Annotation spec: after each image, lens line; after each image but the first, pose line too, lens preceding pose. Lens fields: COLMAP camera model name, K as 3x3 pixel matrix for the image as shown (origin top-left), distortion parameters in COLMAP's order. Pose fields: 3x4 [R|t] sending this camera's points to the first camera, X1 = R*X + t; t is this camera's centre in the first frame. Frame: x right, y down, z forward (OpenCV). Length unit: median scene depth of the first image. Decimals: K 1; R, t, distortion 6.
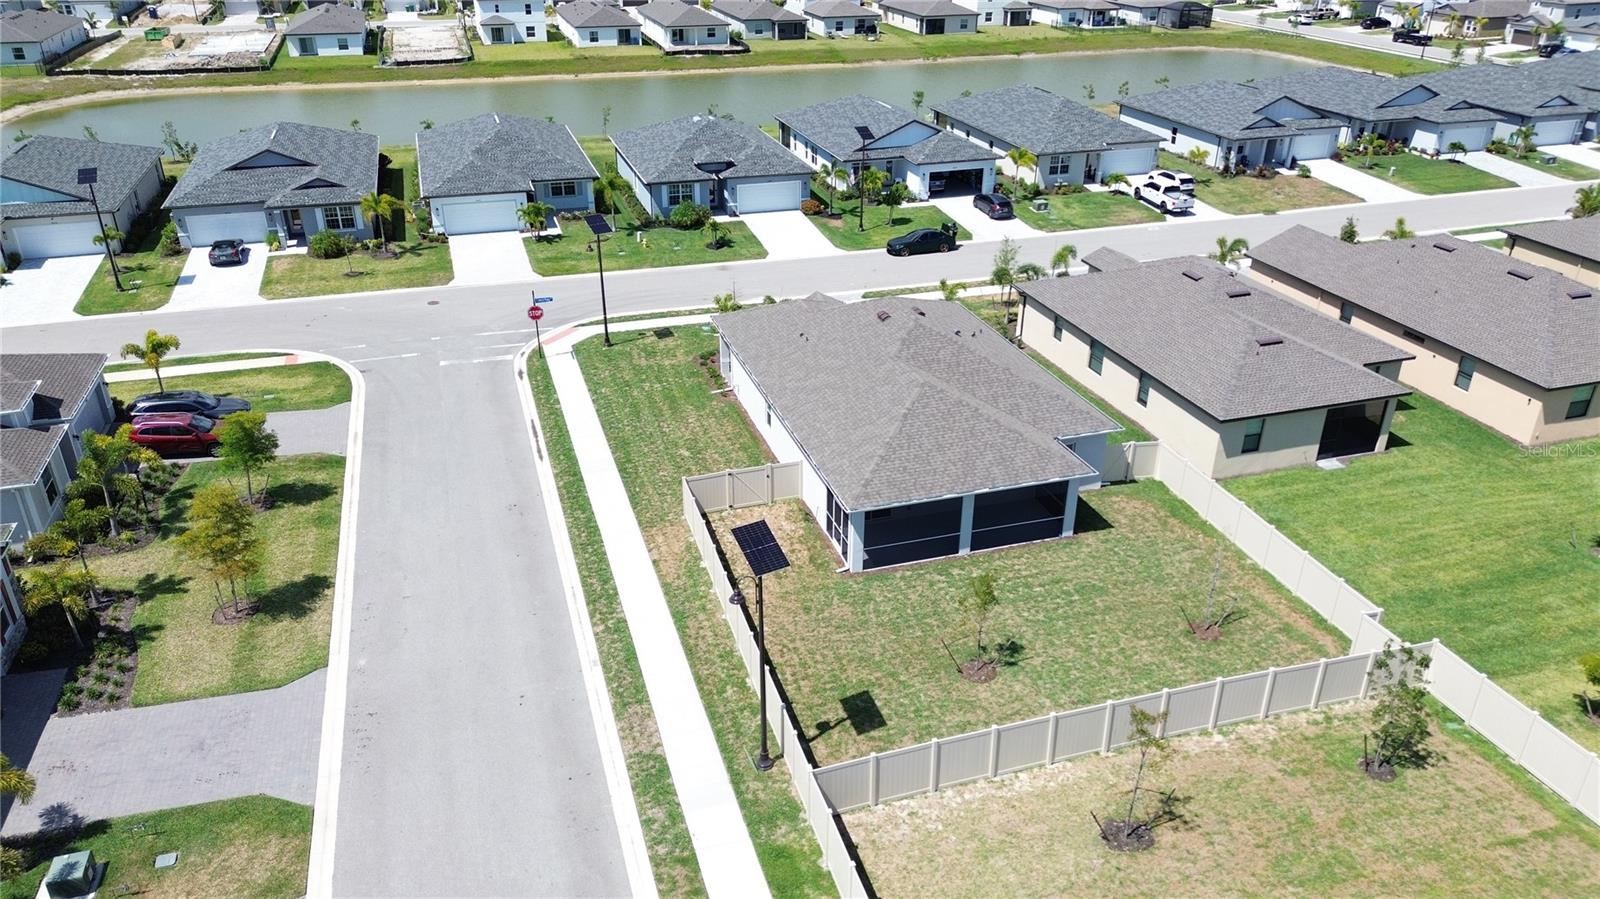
lens RADIAL K [[1131.4, 0, 800.0], [0, 1131.4, 449.5], [0, 0, 1]] dist [0.059129, -0.054593]
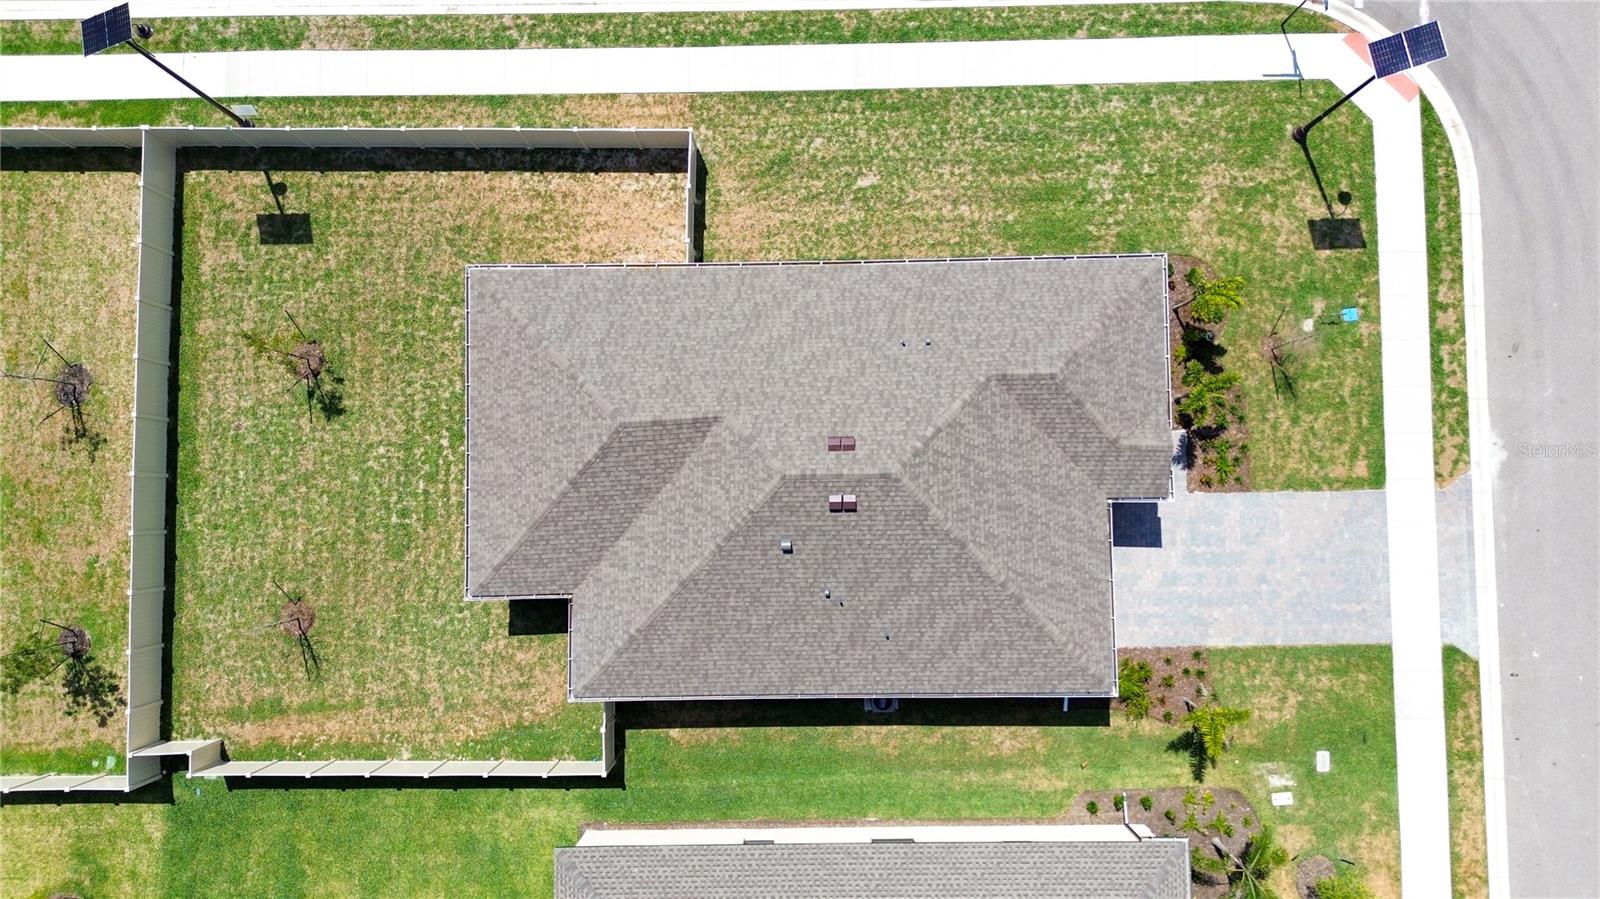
lens RADIAL K [[1131.4, 0, 800.0], [0, 1131.4, 449.5], [0, 0, 1]] dist [0.059129, -0.054593]
pose [[-0.288273, 0.956205, -0.050700, 0.091088], [-0.422067, -0.079360, 0.903084, -0.522858], [0.859510, 0.281733, 0.426460, 0.557181]]
